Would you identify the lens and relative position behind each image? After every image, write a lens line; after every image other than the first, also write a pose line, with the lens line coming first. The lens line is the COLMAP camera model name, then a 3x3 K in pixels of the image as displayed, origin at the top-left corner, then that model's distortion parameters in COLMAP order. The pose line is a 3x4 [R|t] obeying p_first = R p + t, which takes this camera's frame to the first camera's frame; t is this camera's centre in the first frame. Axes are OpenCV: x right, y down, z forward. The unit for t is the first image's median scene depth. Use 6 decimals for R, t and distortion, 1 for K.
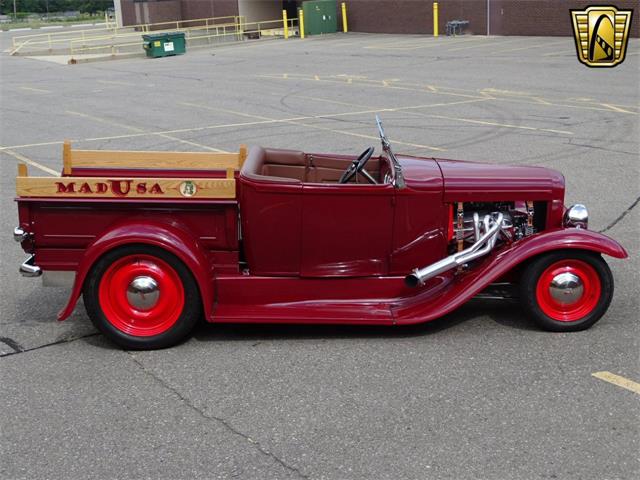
lens RADIAL K [[908.7, 0, 311.6], [0, 908.7, 238.6], [0, 0, 1]] dist [-0.000096, 0.020795]
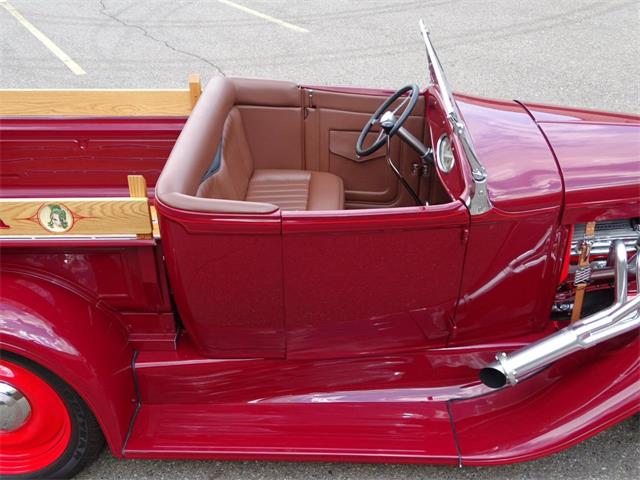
lens RADIAL K [[701.1, 0, 320.0], [0, 701.1, 240.0], [0, 0, 1]] dist [0.006868, 0.013891]
pose [[0.999565, -0.012747, -0.026610, 0.020329], [0.019530, 0.961845, 0.272897, -0.146208], [0.022116, -0.273298, 0.961675, 0.625306]]
